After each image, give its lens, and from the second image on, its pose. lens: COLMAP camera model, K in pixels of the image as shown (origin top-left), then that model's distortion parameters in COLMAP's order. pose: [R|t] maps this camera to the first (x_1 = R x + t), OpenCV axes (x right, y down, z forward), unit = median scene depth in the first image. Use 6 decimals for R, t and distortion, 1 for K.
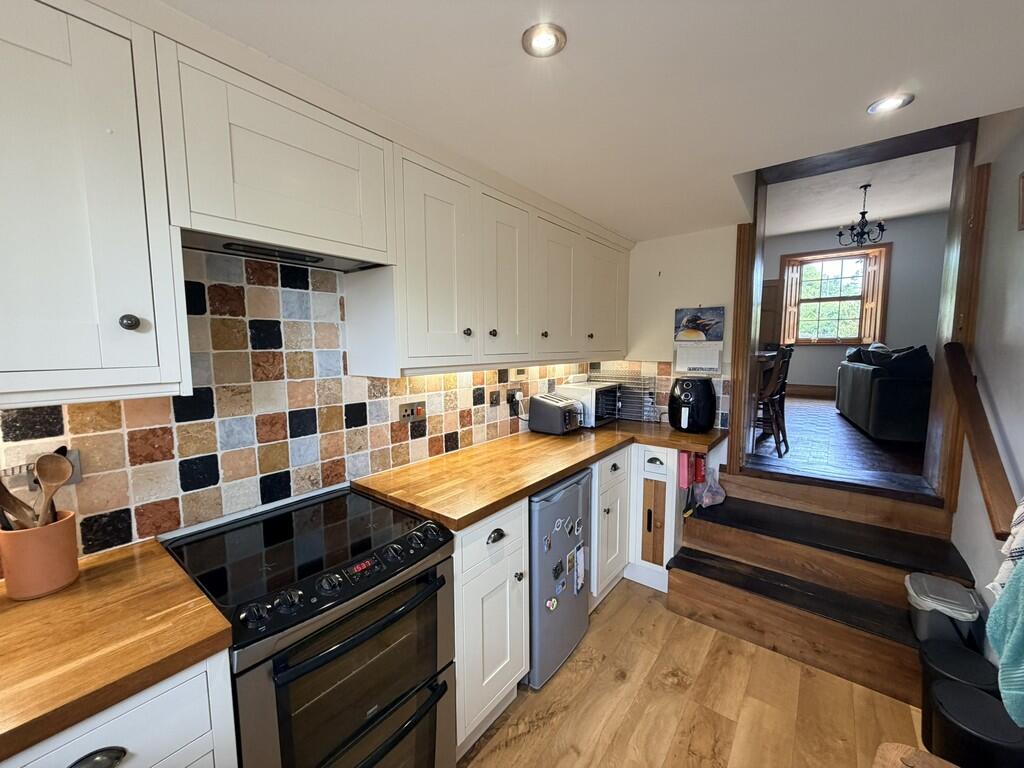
lens RADIAL K [[405.2, 0, 512.0], [0, 405.2, 384.0], [0, 0, 1]] dist [0.000743, 0.000033]
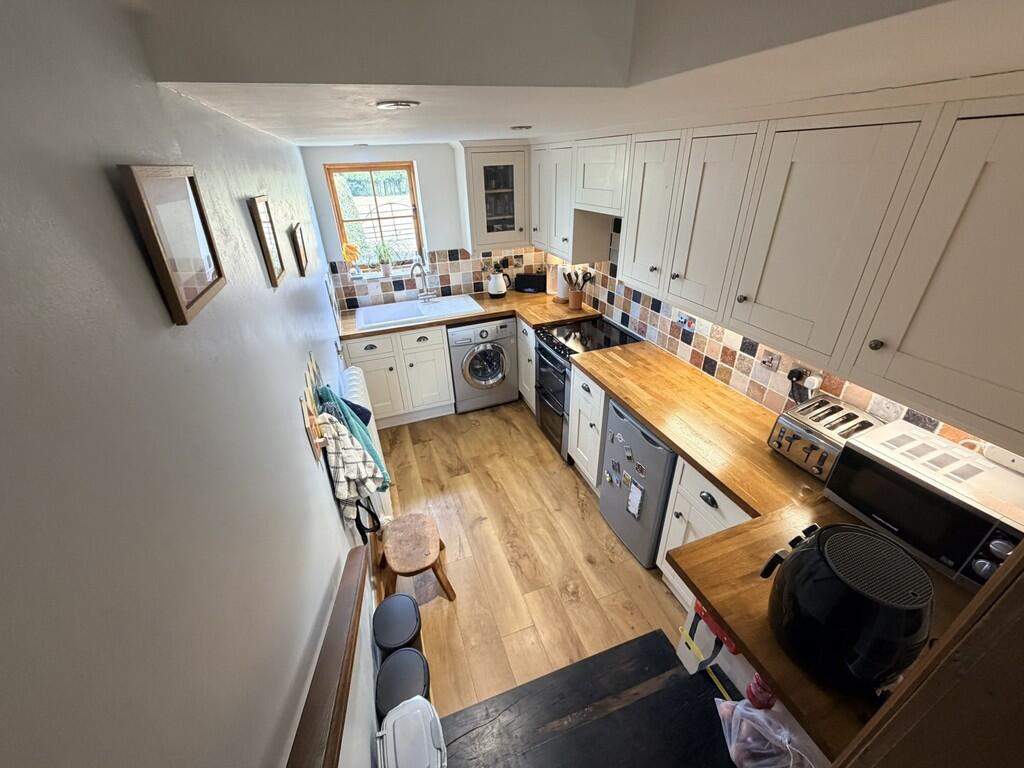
lens RADIAL K [[405.2, 0, 512.0], [0, 405.2, 384.0], [0, 0, 1]] dist [0.000743, 0.000033]
pose [[-0.520776, 0.435418, -0.734305, 1.098491], [-0.047136, 0.844173, 0.533995, -0.435320], [0.852391, 0.312704, -0.419101, 1.141581]]
